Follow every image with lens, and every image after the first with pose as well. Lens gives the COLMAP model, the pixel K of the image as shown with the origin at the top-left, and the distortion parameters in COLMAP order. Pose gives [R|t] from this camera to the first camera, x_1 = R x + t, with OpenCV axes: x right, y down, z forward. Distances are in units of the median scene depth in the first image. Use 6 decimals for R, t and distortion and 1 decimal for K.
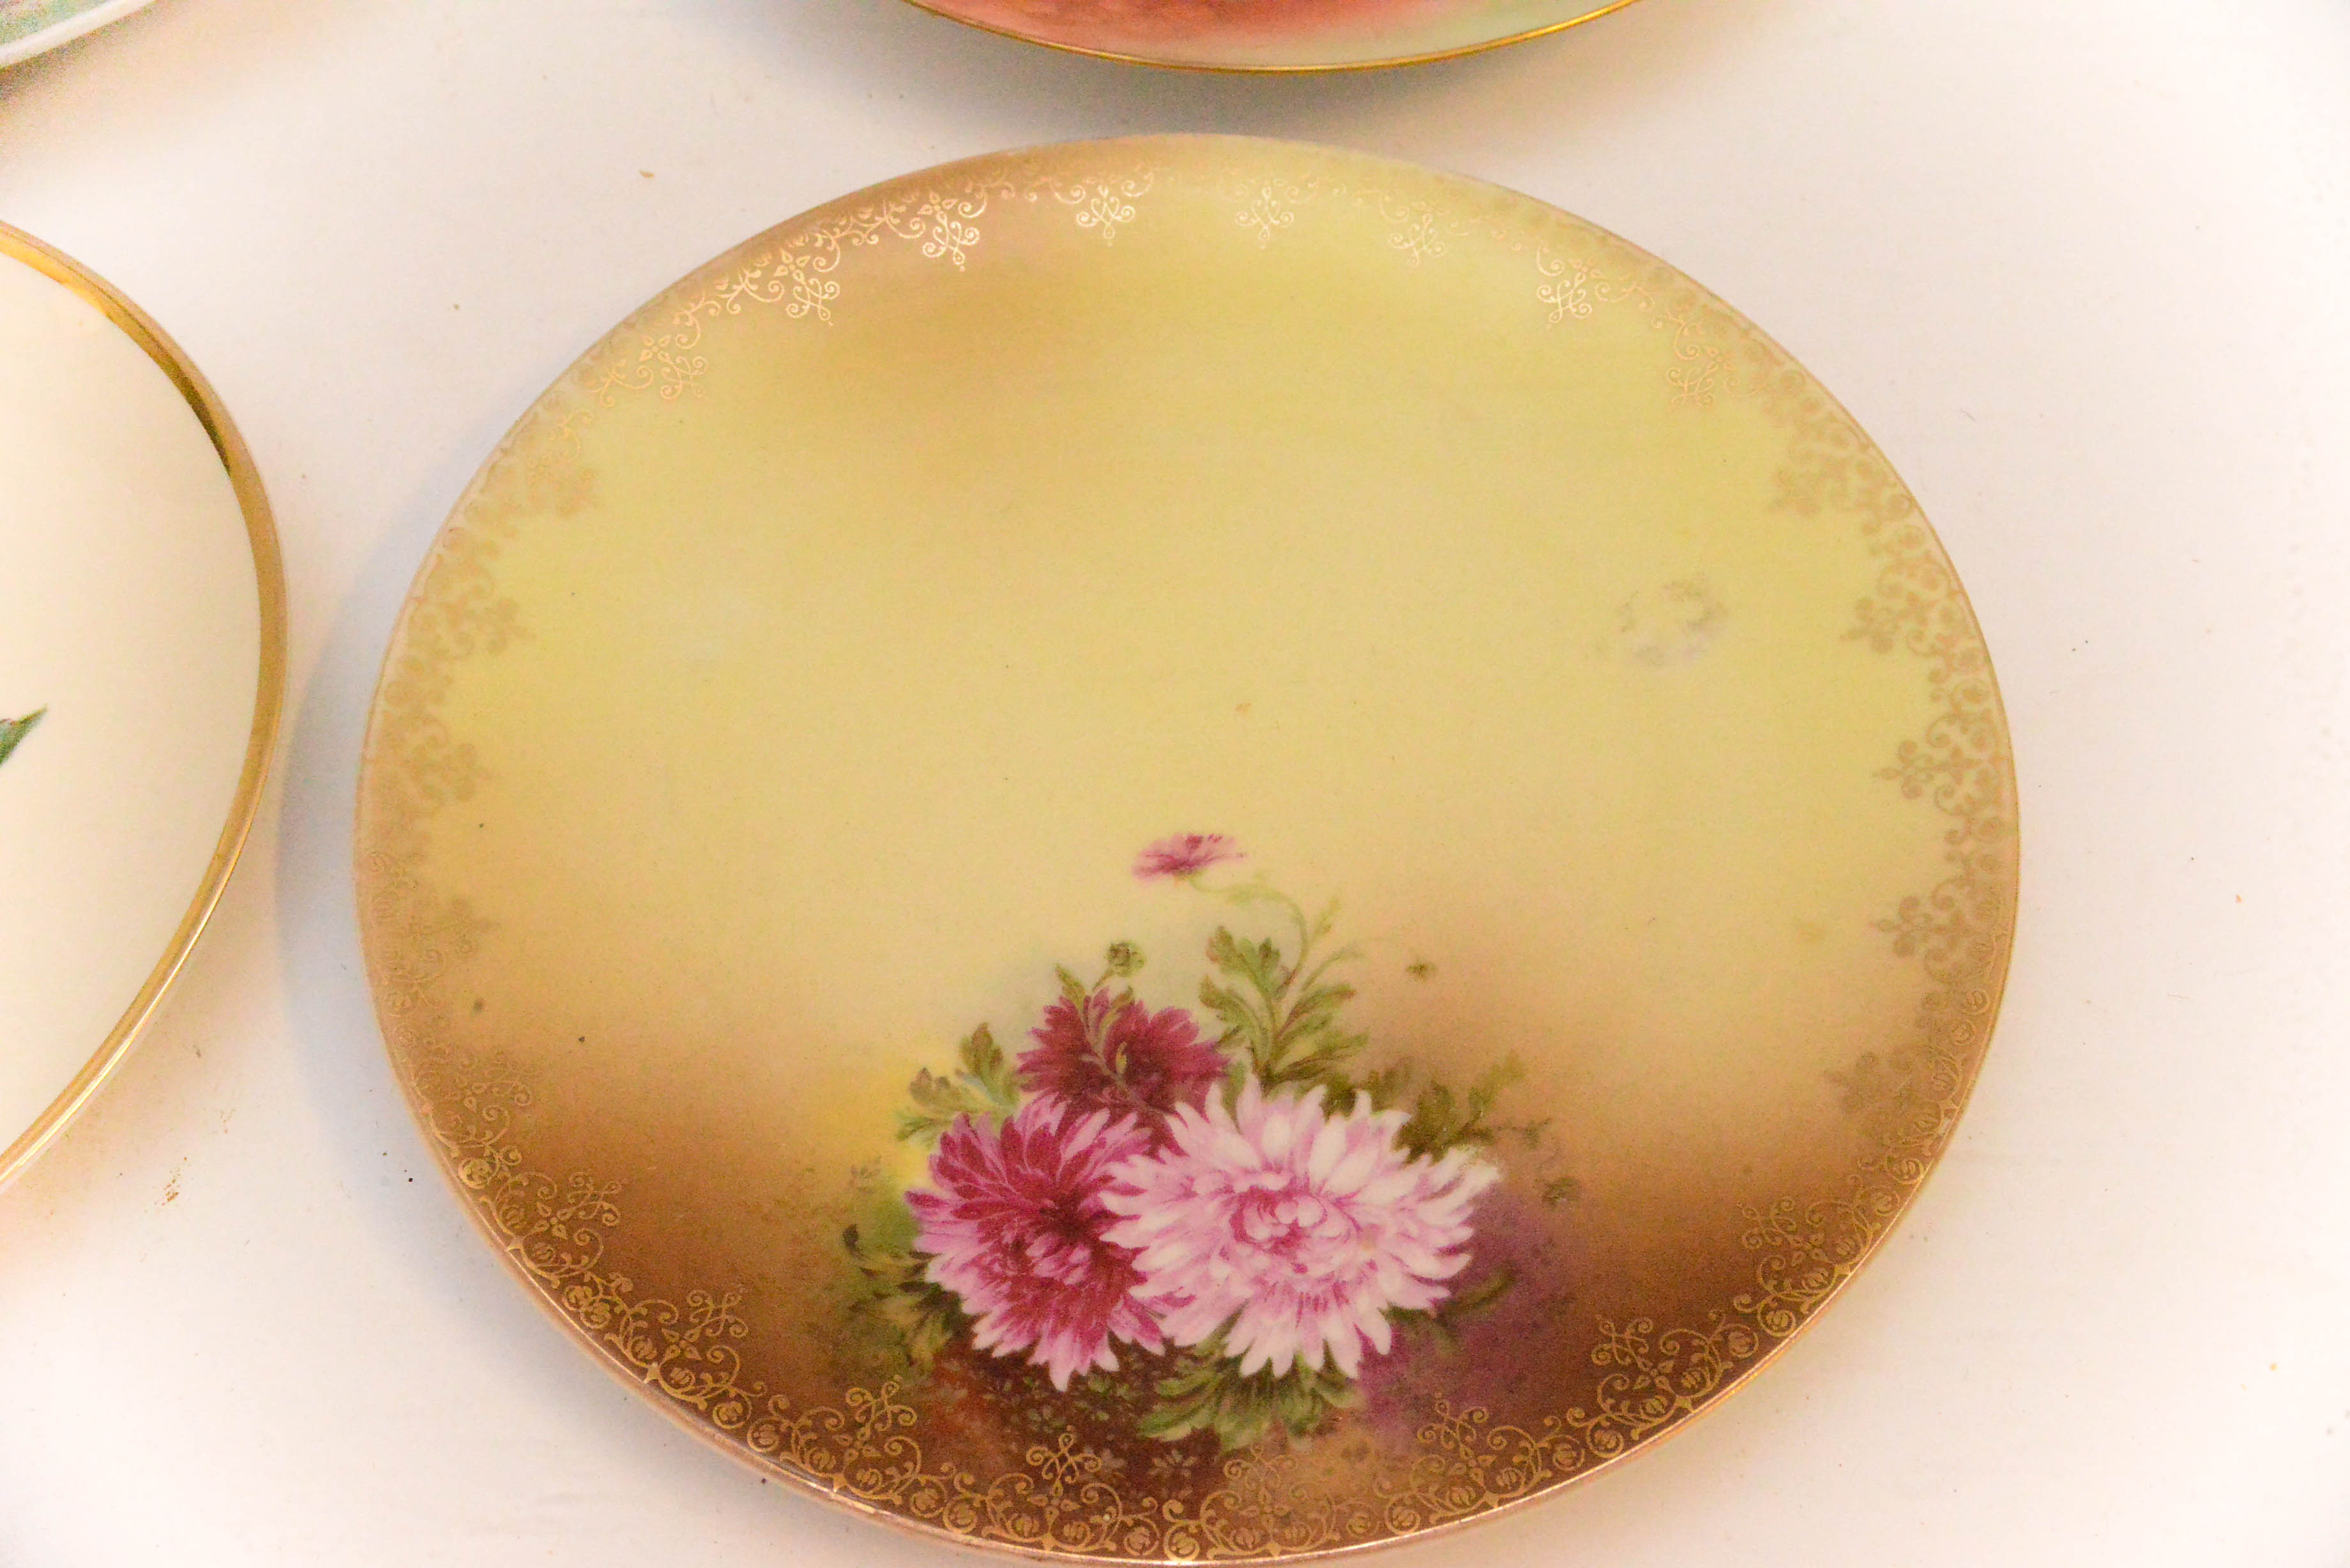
lens RADIAL K [[3077.7, 0, 1185.7], [0, 3077.7, 782.8], [0, 0, 1]] dist [0.027304, 0.000000]
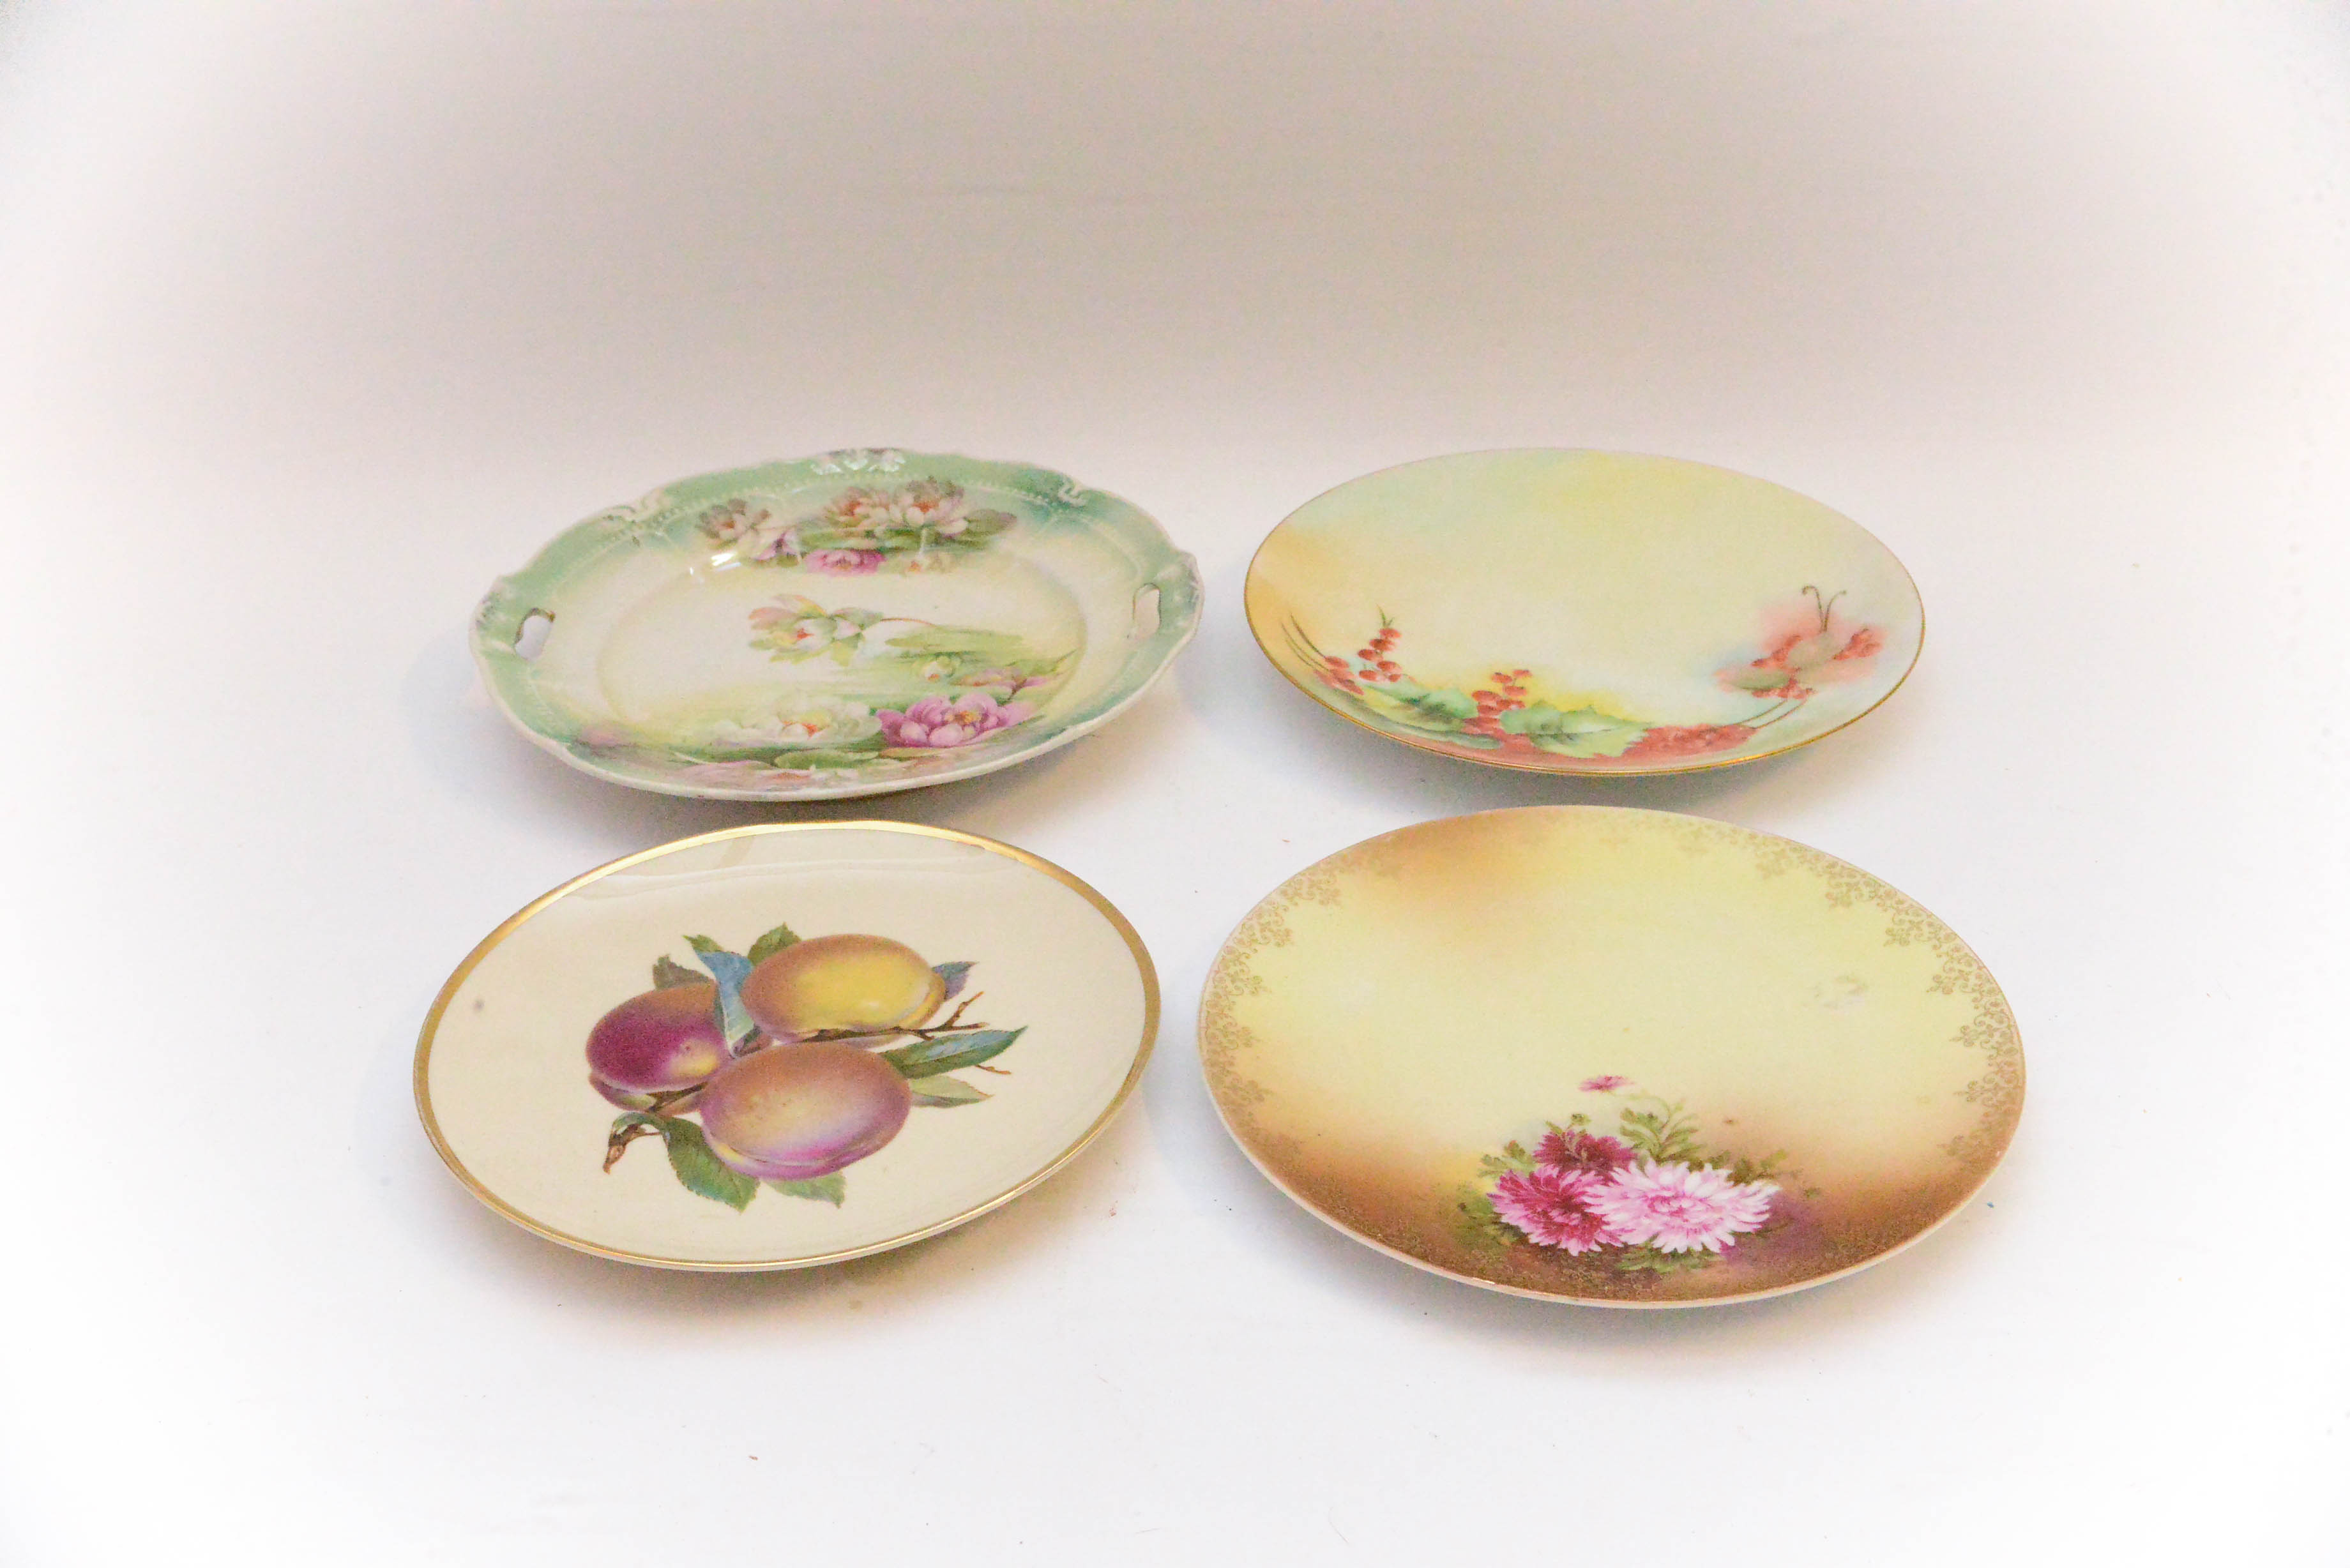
lens RADIAL K [[3077.7, 0, 1180.5], [0, 3077.7, 784.5], [0, 0, 1]] dist [0.027304, 0.000000]
pose [[0.999604, -0.001974, -0.028058, -0.227442], [-0.010879, 0.892753, -0.450415, 0.783670], [0.025938, 0.450542, 0.892378, -0.907622]]
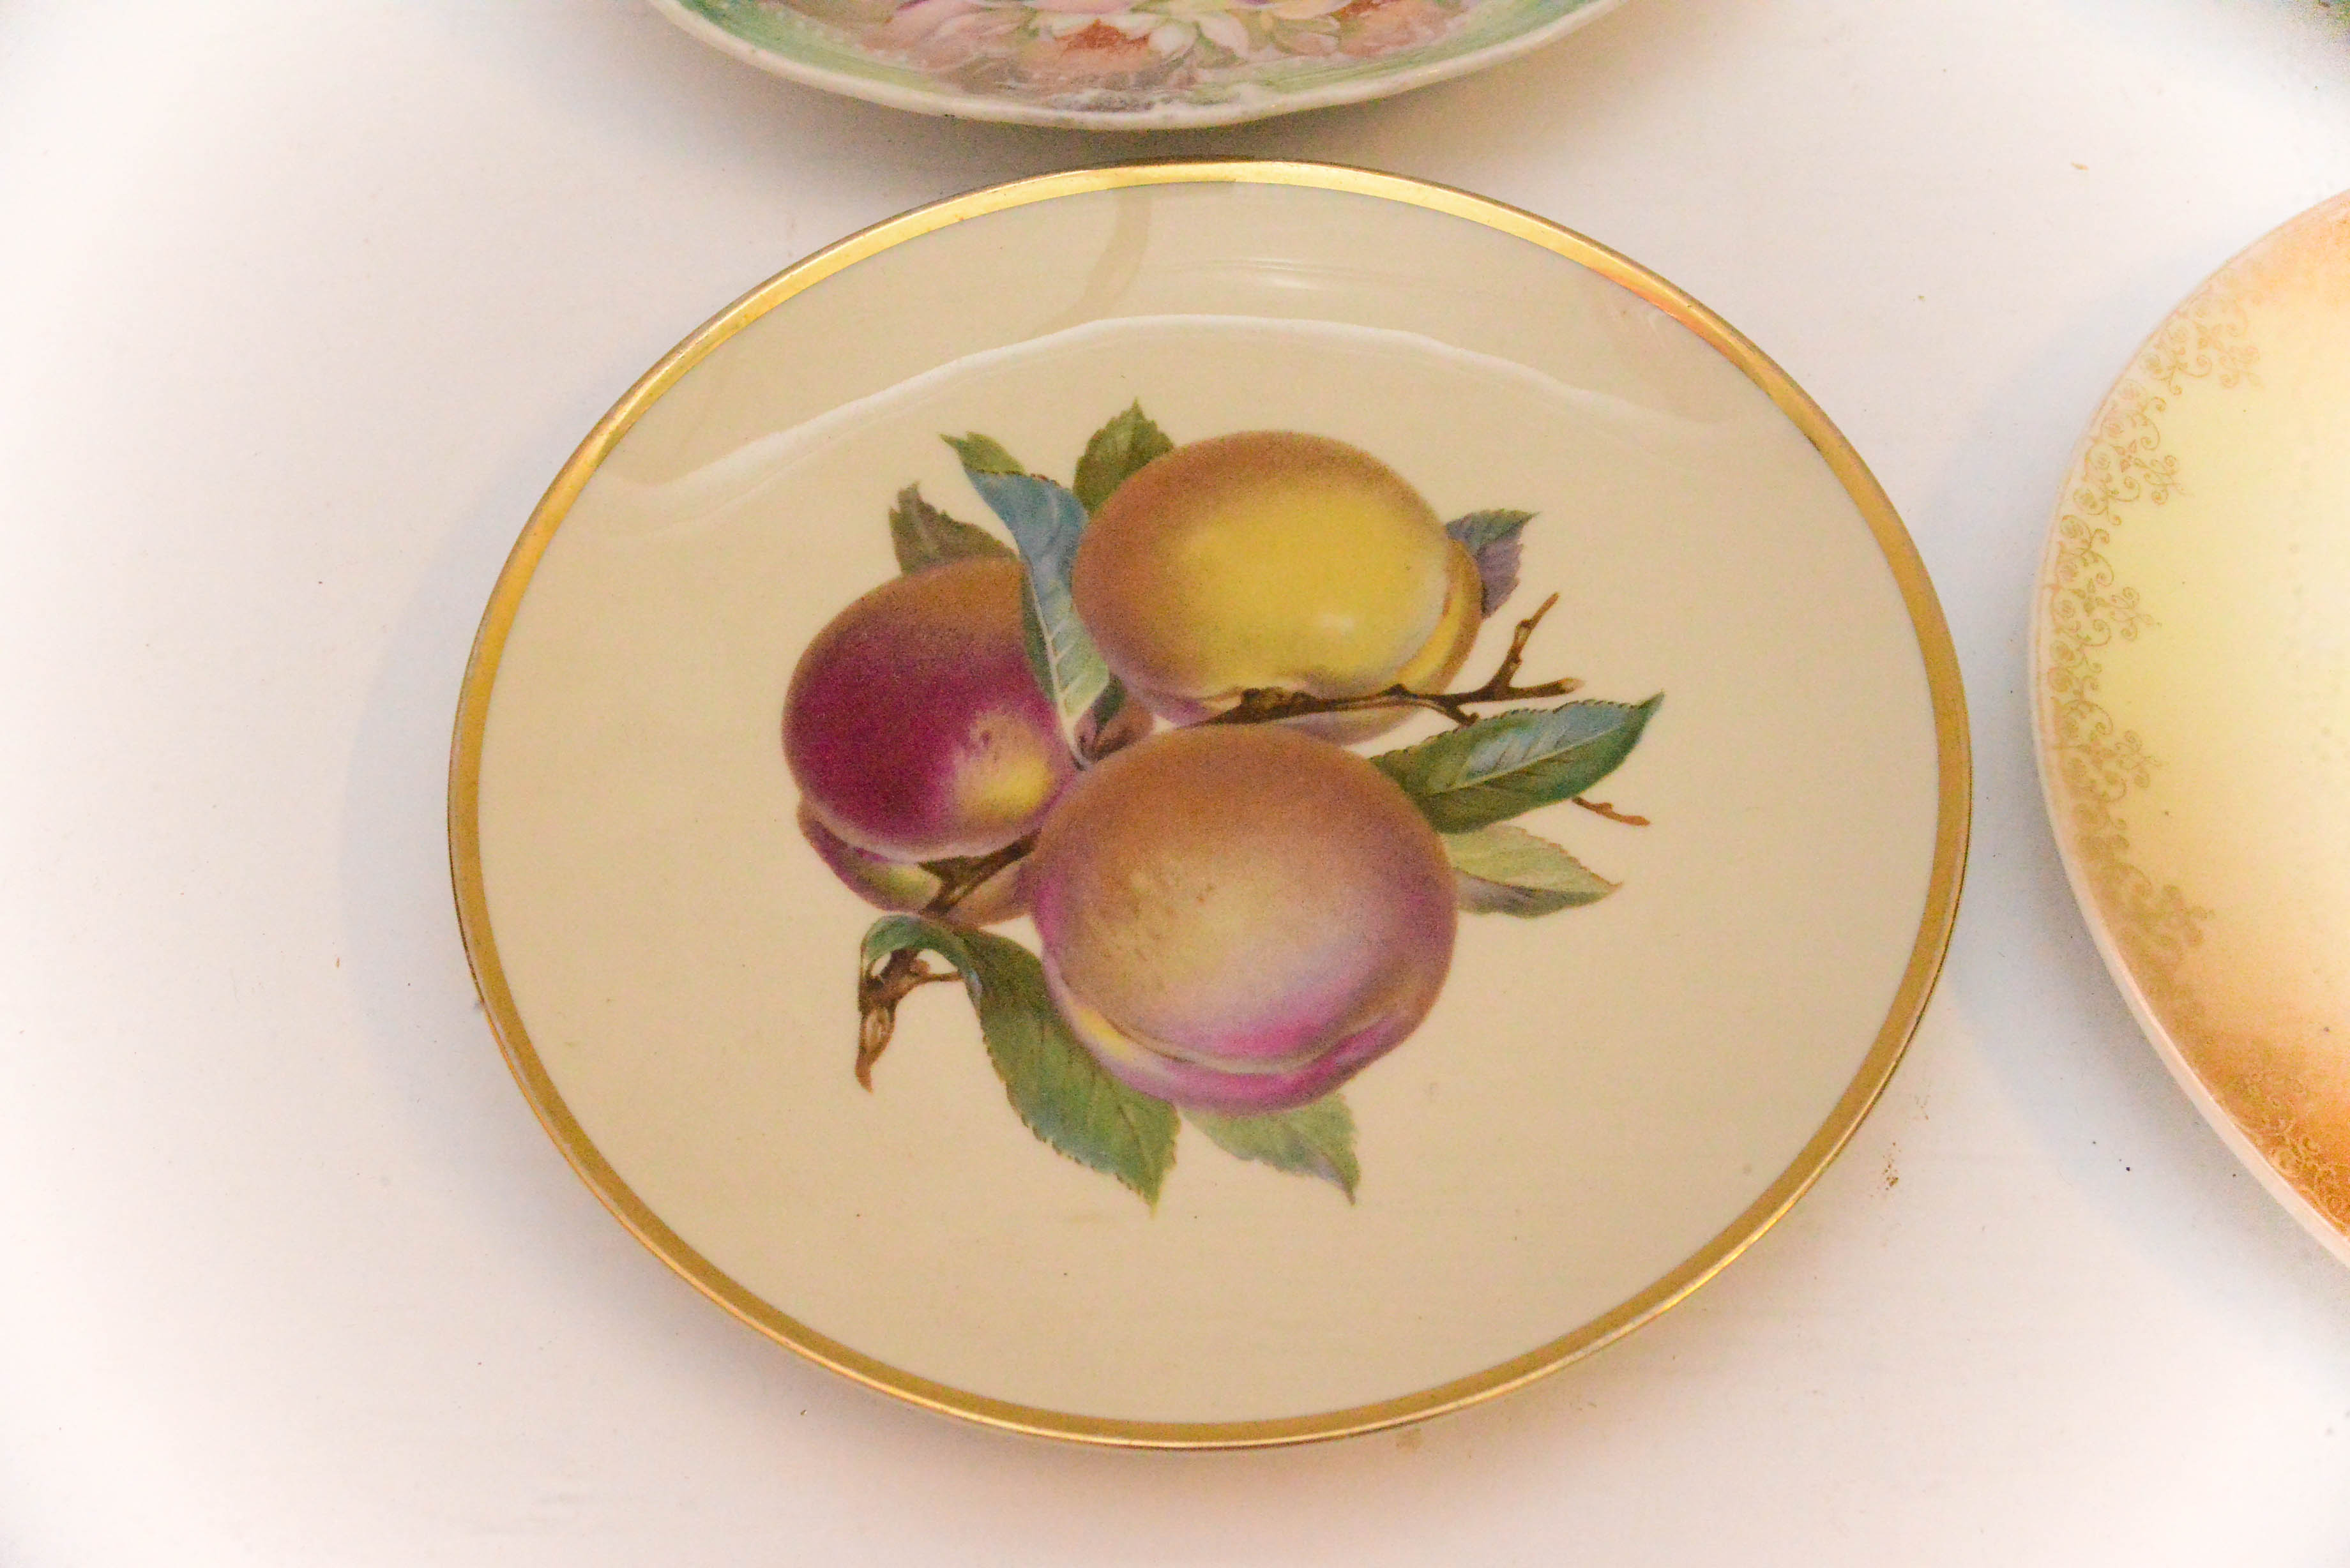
lens RADIAL K [[3077.7, 0, 1177.7], [0, 3077.7, 779.5], [0, 0, 1]] dist [0.027304, 0.000000]
pose [[0.999651, 0.010341, -0.024328, -0.534857], [-0.010642, 0.999868, -0.012241, 0.019076], [0.024198, 0.012496, 0.999629, -0.000128]]
